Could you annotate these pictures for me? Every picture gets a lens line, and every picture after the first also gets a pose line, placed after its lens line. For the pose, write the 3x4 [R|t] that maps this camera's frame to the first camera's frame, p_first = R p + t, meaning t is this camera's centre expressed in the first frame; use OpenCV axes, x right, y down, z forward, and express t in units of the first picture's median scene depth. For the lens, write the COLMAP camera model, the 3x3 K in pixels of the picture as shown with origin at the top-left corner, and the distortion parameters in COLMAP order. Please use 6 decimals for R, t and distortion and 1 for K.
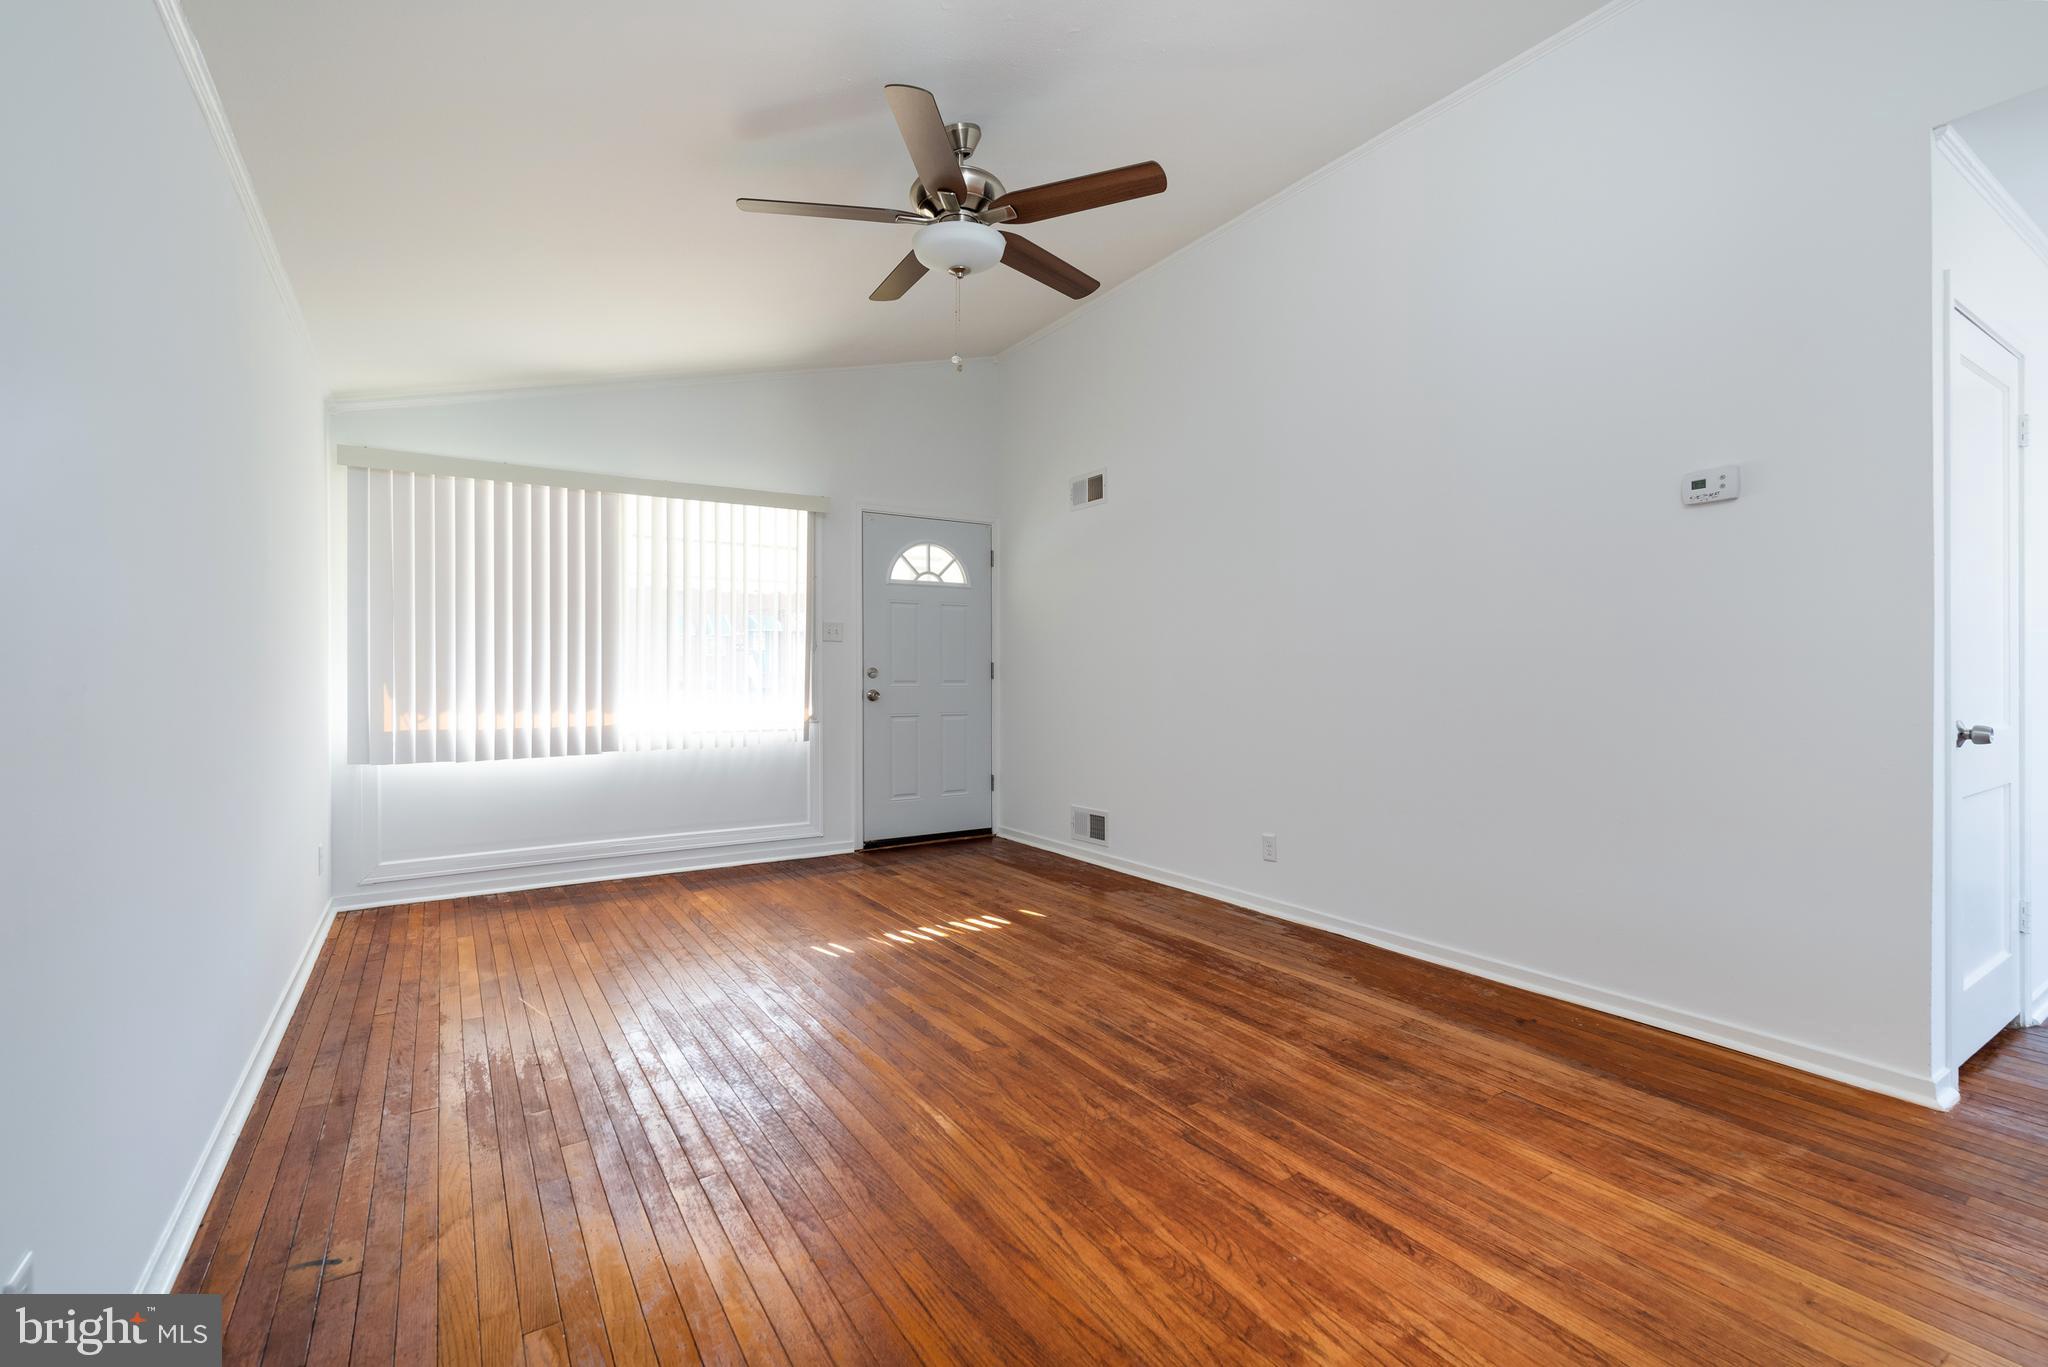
lens RADIAL K [[903.0, 0, 1038.8], [0, 903.0, 696.5], [0, 0, 1]] dist [0.005740, -0.000480]
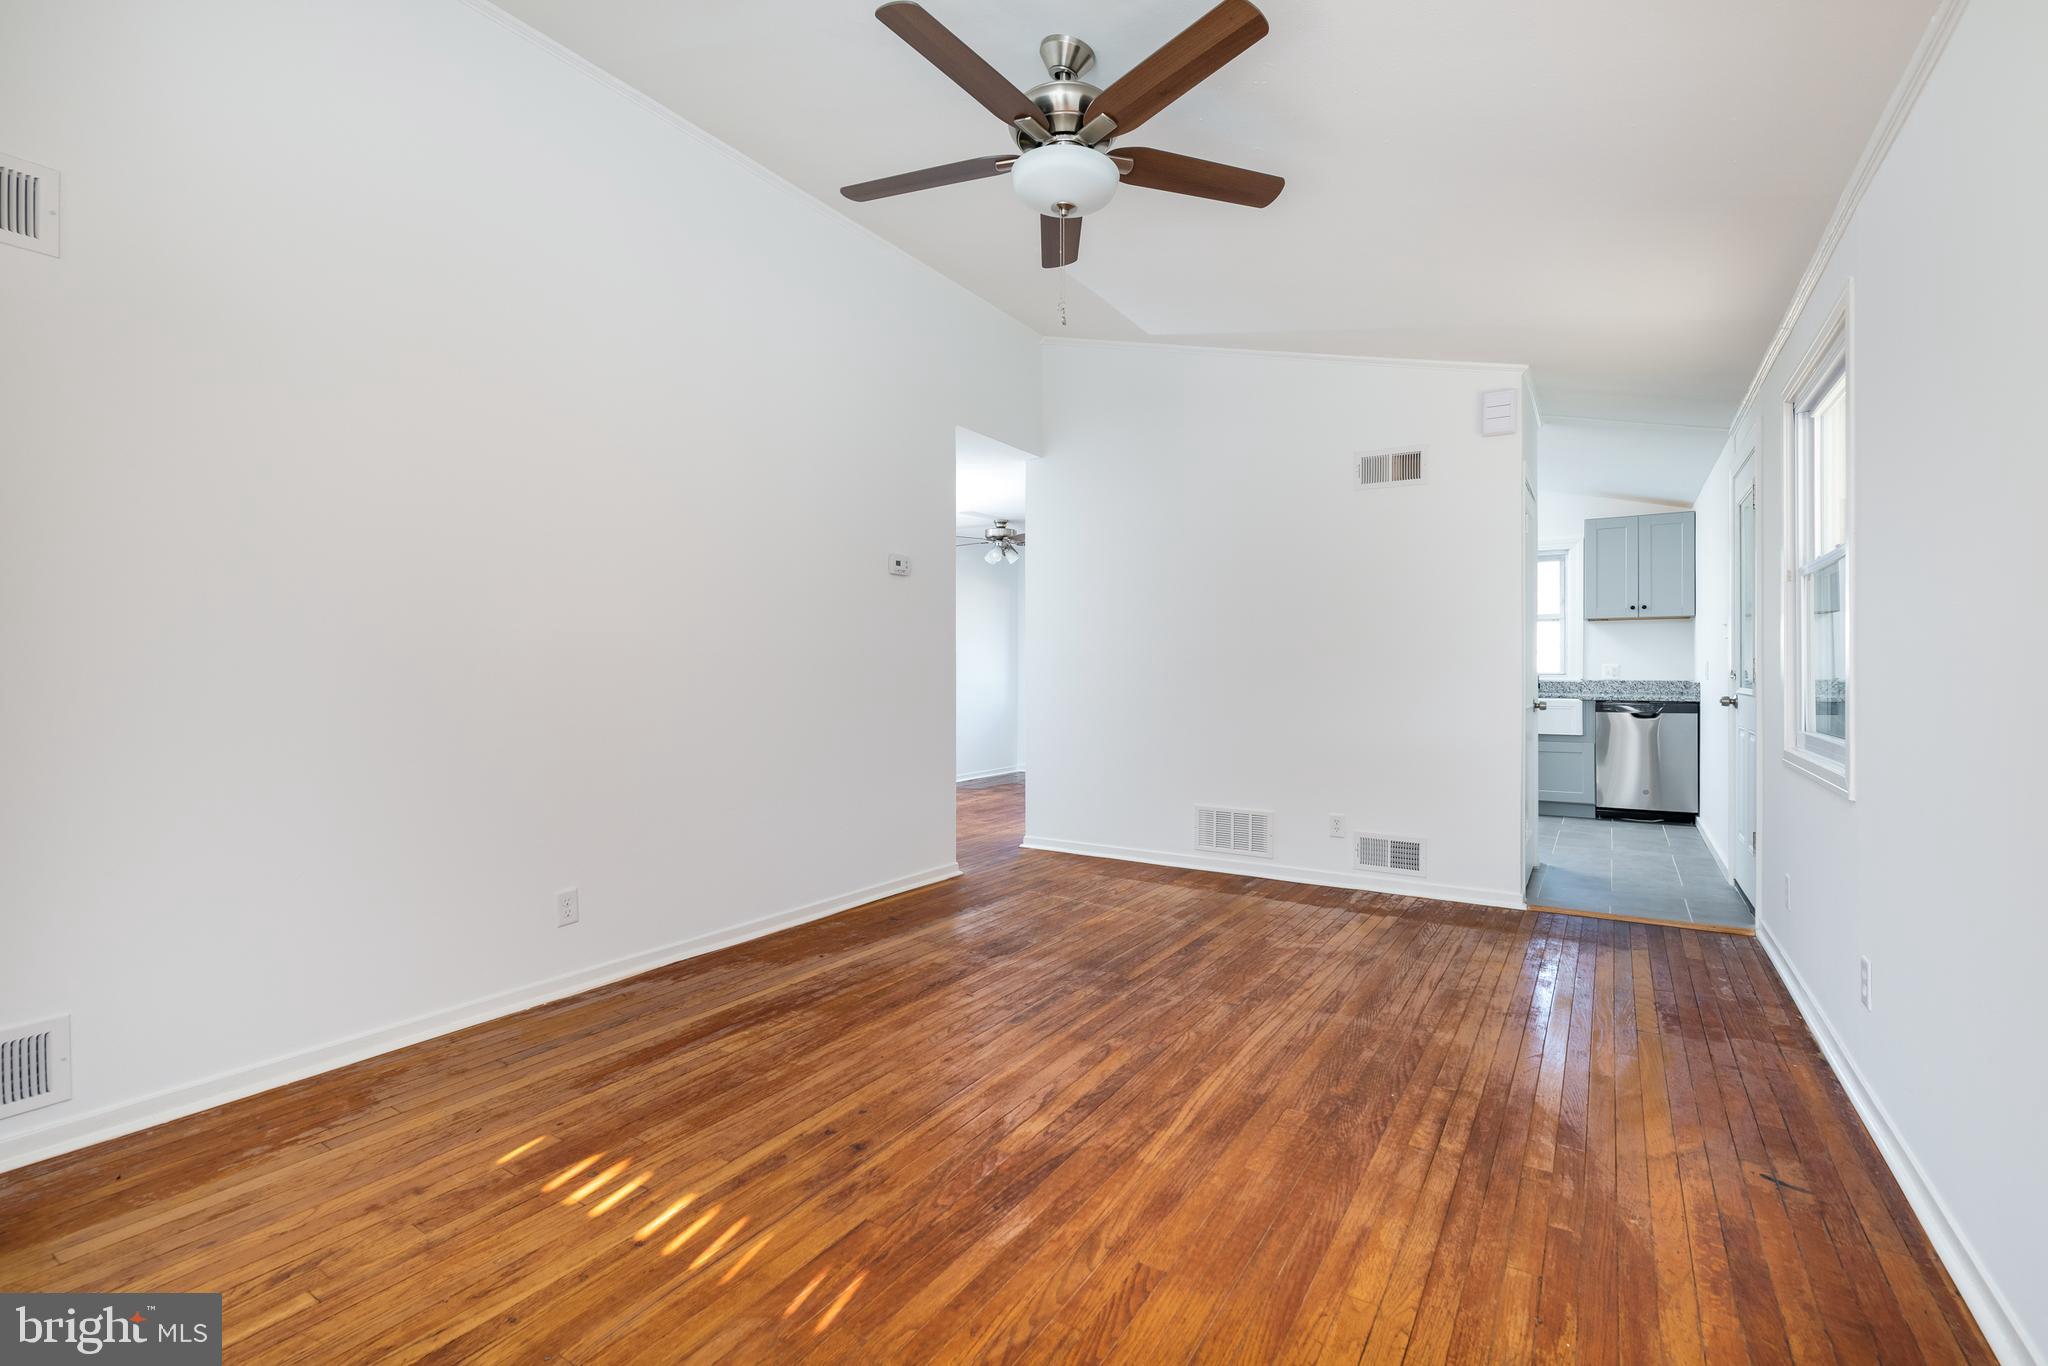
lens RADIAL K [[903.0, 0, 1043.2], [0, 903.0, 676.4], [0, 0, 1]] dist [0.005740, -0.000480]
pose [[-0.414241, -0.001225, 0.910167, -0.627739], [0.023647, 0.999647, 0.012108, -0.025458], [-0.909860, 0.026538, -0.414066, 1.000133]]
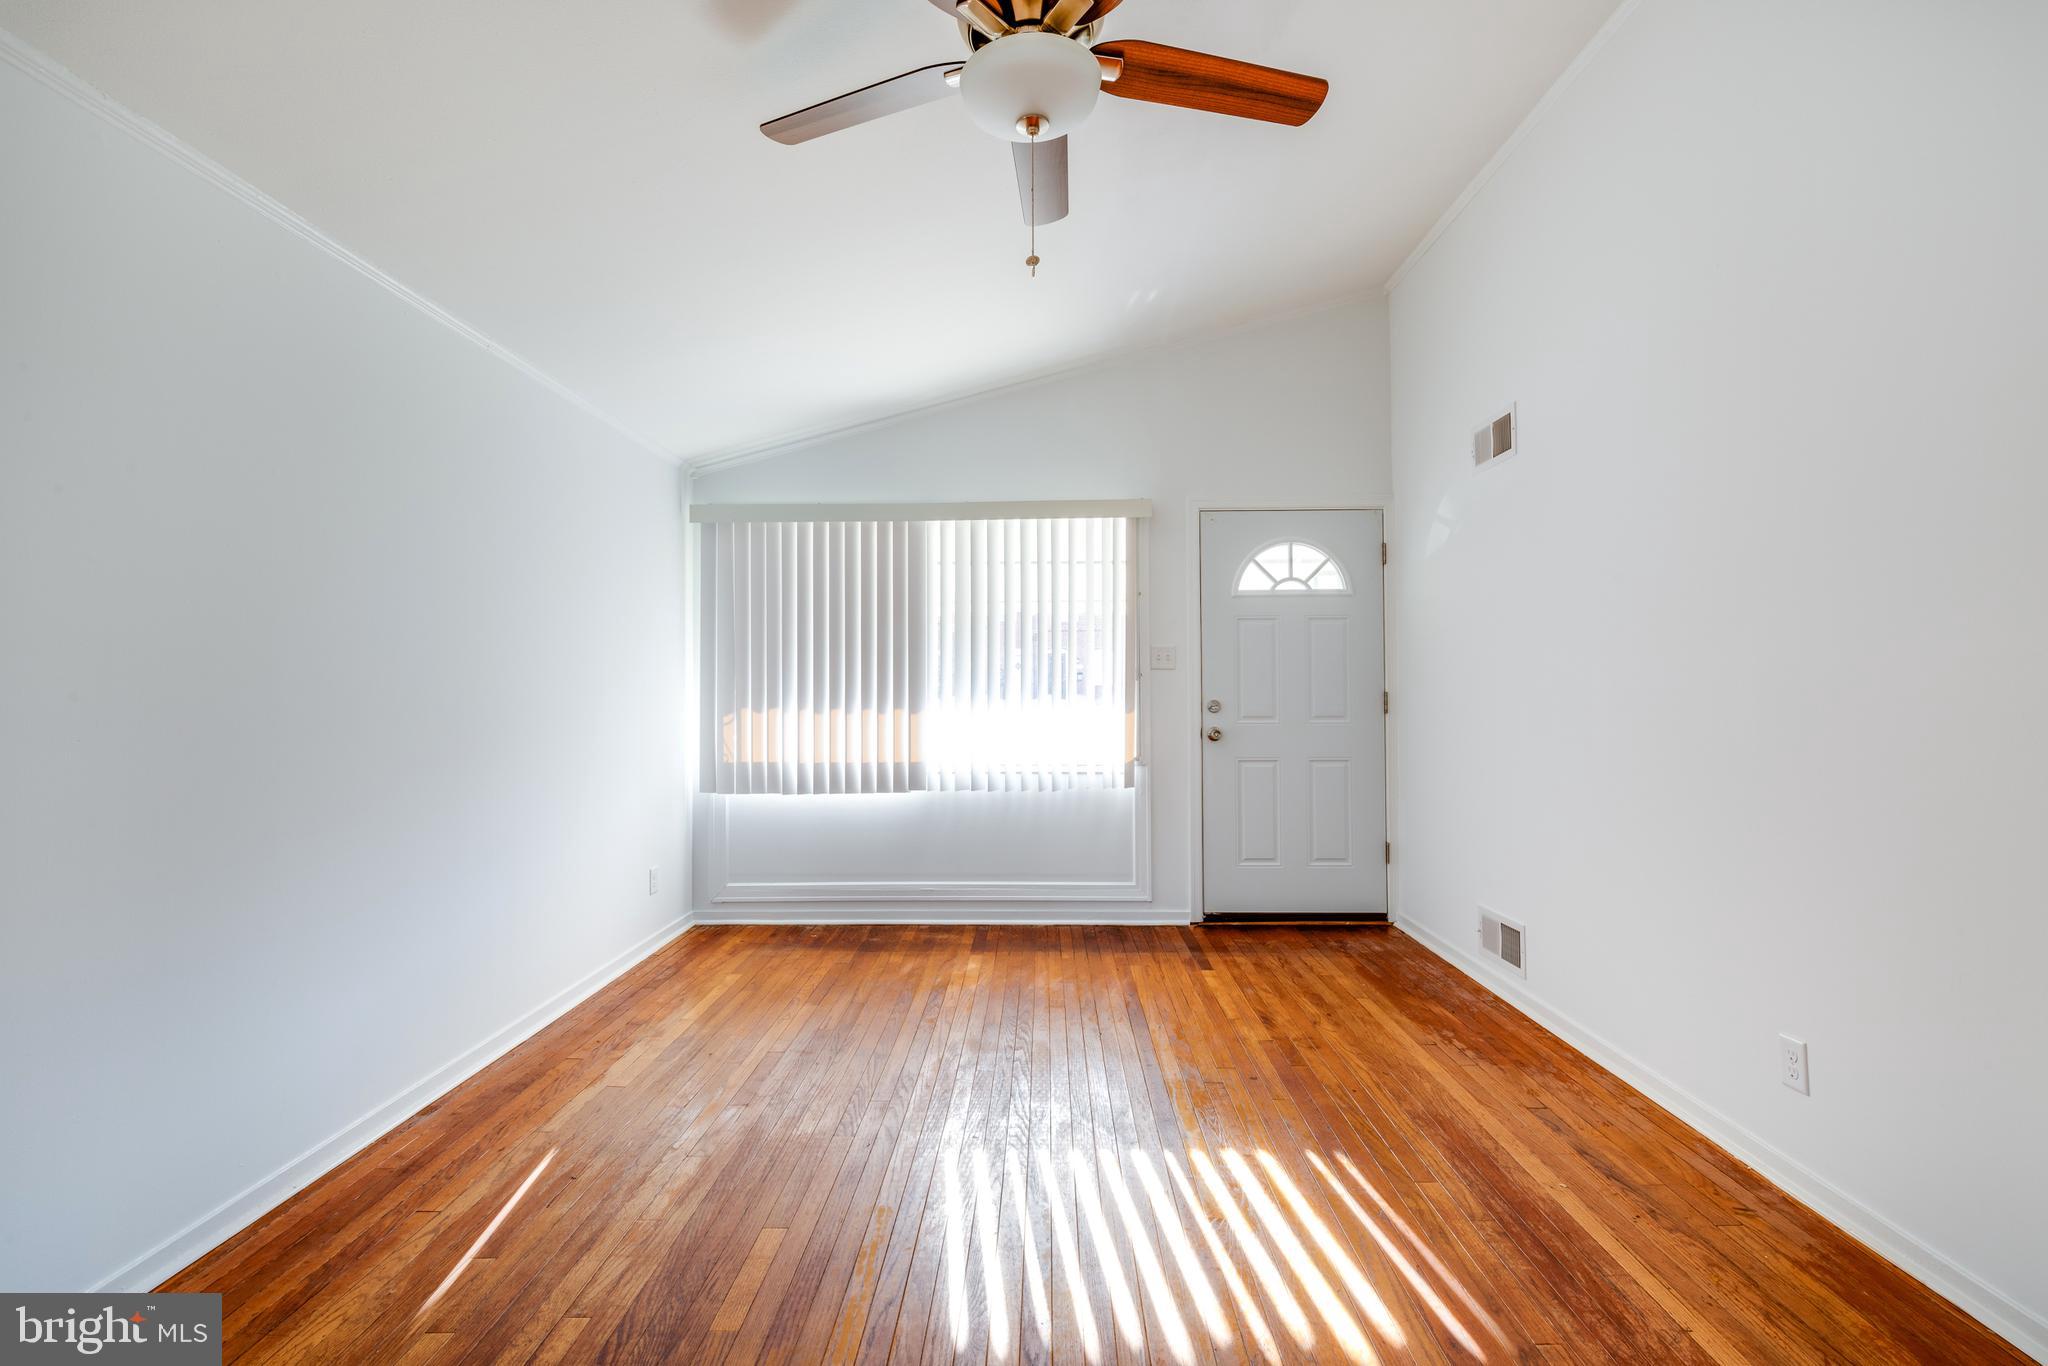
lens RADIAL K [[903.0, 0, 1032.2], [0, 903.0, 683.3], [0, 0, 1]] dist [0.005740, -0.000480]
pose [[0.824066, -0.005592, -0.566466, 0.202103], [-0.010855, 0.999612, -0.025659, -0.034627], [0.566390, 0.027294, 0.823686, 0.335377]]
